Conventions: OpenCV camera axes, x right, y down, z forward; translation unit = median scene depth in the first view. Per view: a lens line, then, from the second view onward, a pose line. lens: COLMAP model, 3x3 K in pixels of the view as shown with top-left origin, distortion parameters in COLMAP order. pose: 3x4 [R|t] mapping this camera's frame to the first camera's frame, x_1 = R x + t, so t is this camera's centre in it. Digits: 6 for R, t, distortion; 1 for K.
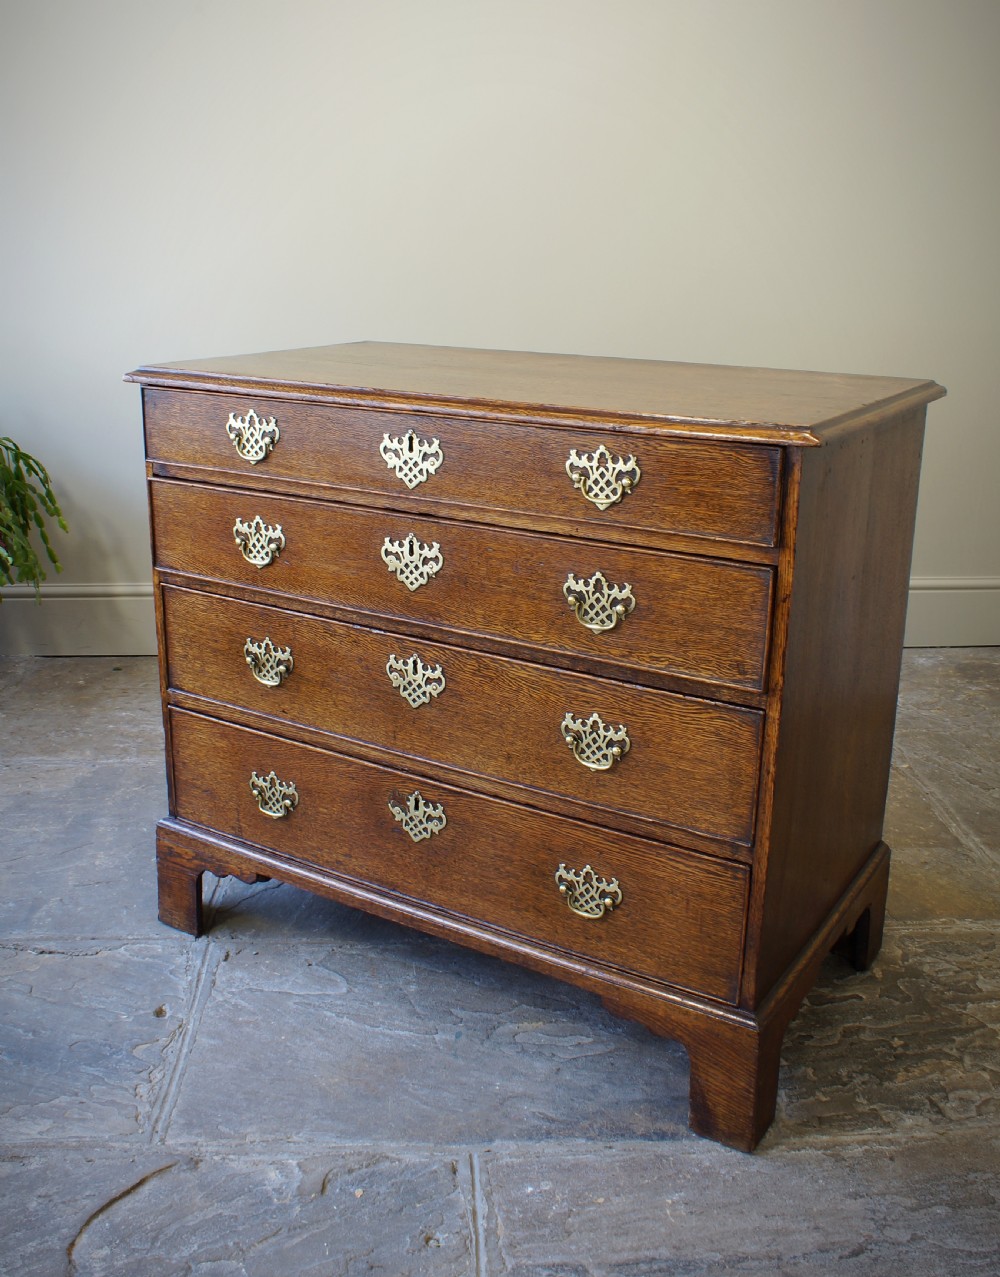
lens RADIAL K [[1270.1, 0, 486.9], [0, 1270.1, 575.2], [0, 0, 1]] dist [-0.102793, 0.000000]
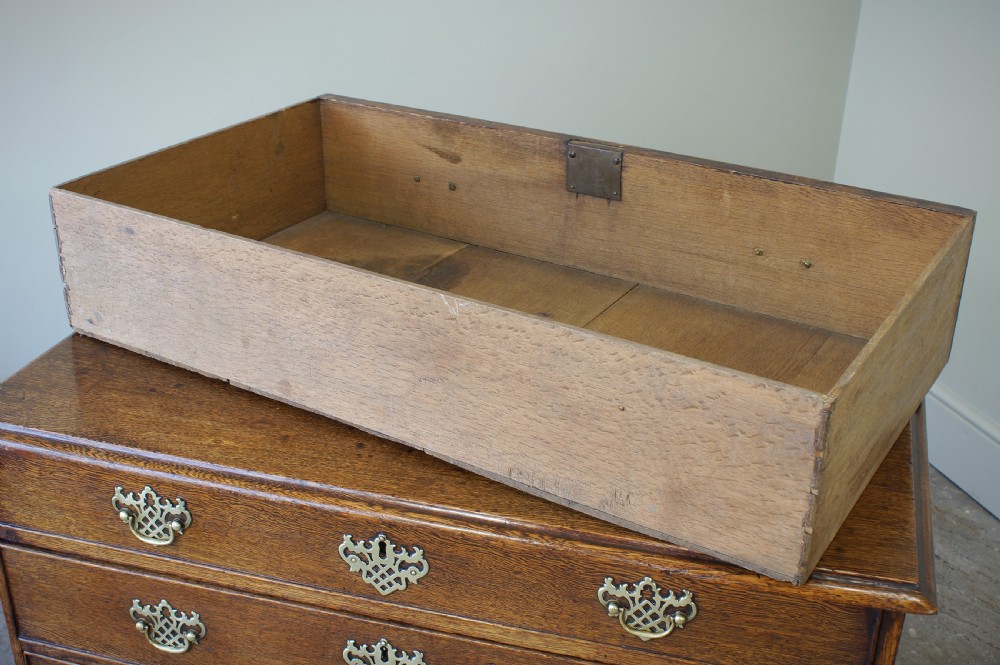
lens RADIAL K [[1204.5, 0, 483.3], [0, 1204.5, 328.1], [0, 0, 1]] dist [-0.064166, 0.000000]
pose [[0.962170, -0.113775, 0.247557, -0.156285], [0.070308, 0.981543, 0.177846, -0.340391], [-0.263223, -0.153713, 0.952411, 0.255258]]
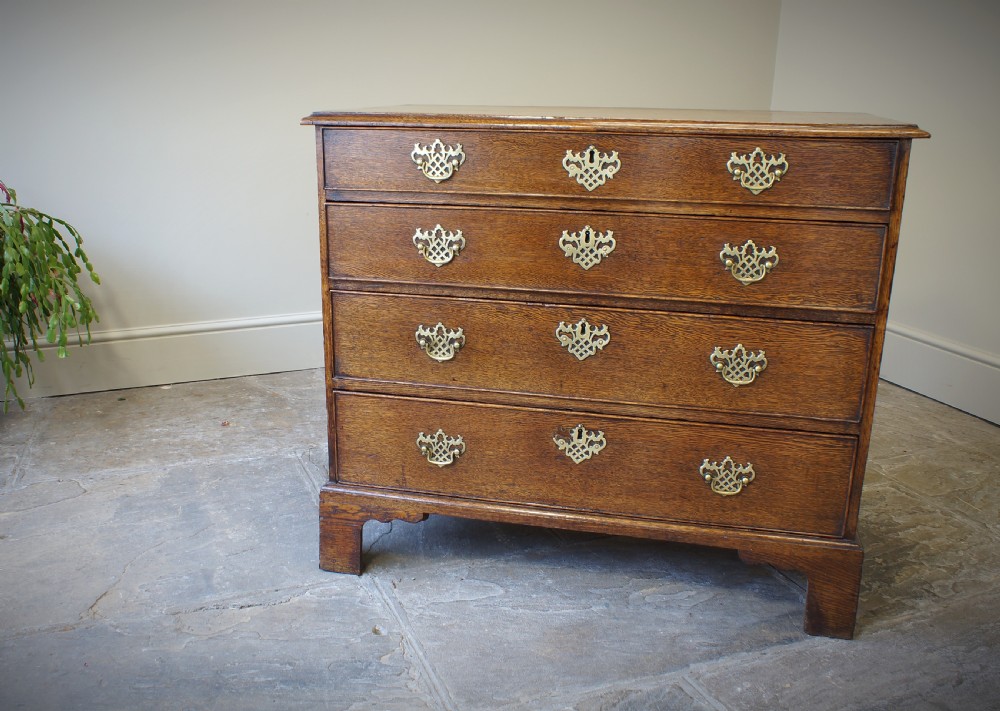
lens RADIAL K [[951.0, 0, 451.2], [0, 951.0, 355.6], [0, 0, 1]] dist [-0.107761, 0.000000]
pose [[0.955961, -0.088593, 0.279803, -0.452721], [0.082279, 0.996020, 0.034258, 0.053100], [-0.281724, -0.009728, 0.959446, 0.083373]]
